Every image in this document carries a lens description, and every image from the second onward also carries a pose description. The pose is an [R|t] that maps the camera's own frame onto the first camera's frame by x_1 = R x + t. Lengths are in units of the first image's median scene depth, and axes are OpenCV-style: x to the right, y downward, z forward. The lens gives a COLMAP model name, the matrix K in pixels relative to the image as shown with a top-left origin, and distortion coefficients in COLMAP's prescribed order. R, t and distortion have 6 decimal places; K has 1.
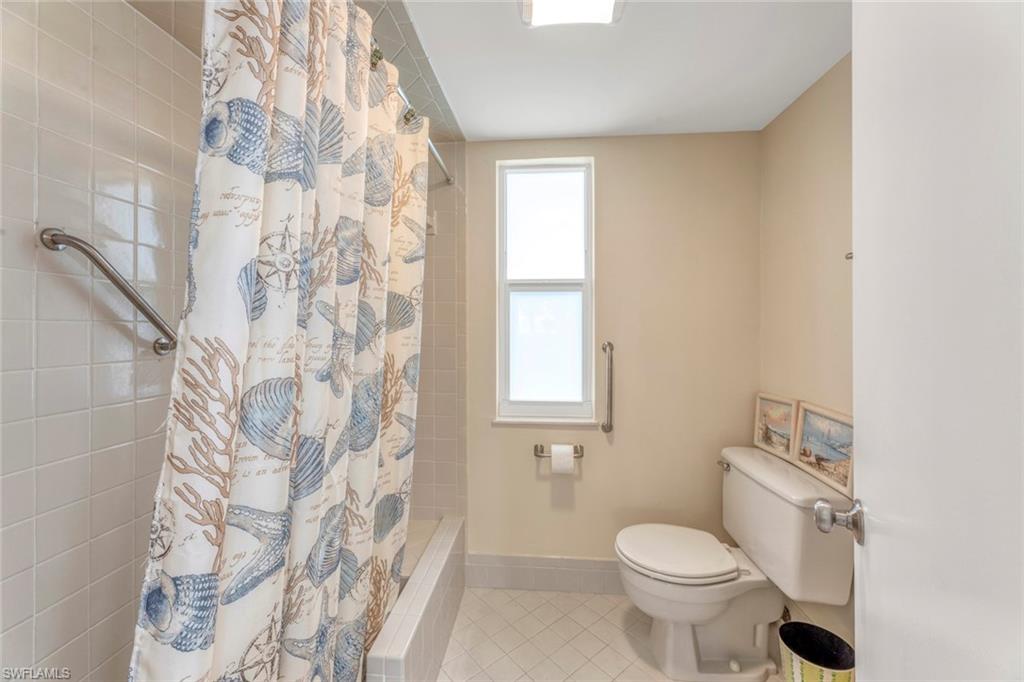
lens RADIAL K [[408.7, 0, 511.9], [0, 408.7, 333.8], [0, 0, 1]] dist [0.023870, 0.000184]
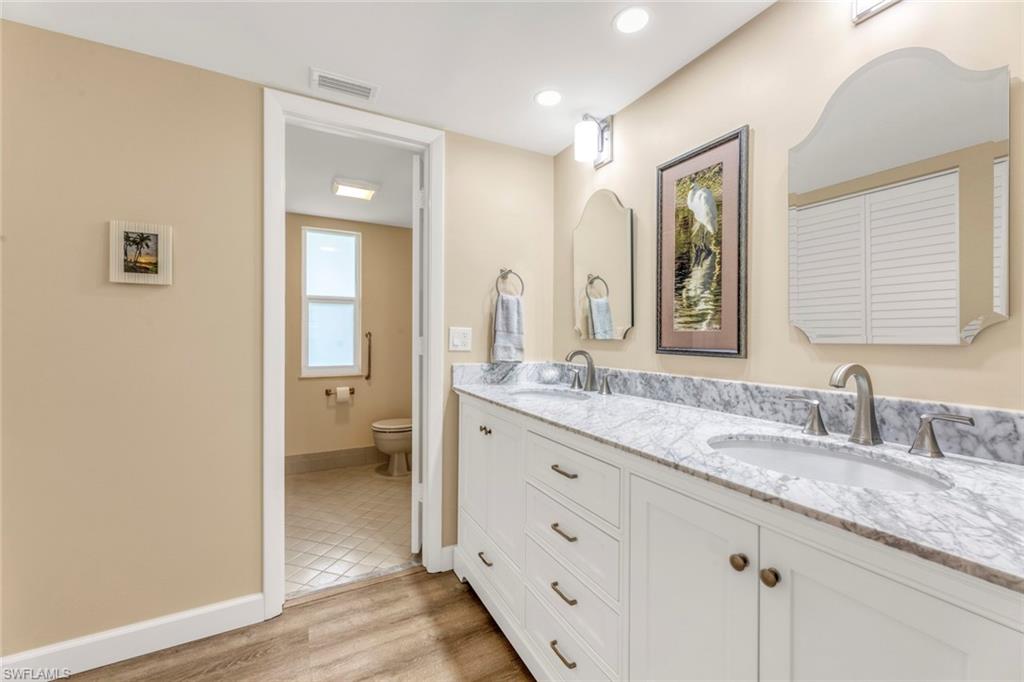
lens RADIAL K [[408.7, 0, 511.9], [0, 408.7, 333.8], [0, 0, 1]] dist [0.023870, 0.000184]
pose [[0.854101, 0.003124, 0.520097, -0.185173], [-0.006744, 0.999964, 0.005069, 0.013443], [-0.520063, -0.007837, 0.854092, -0.962426]]
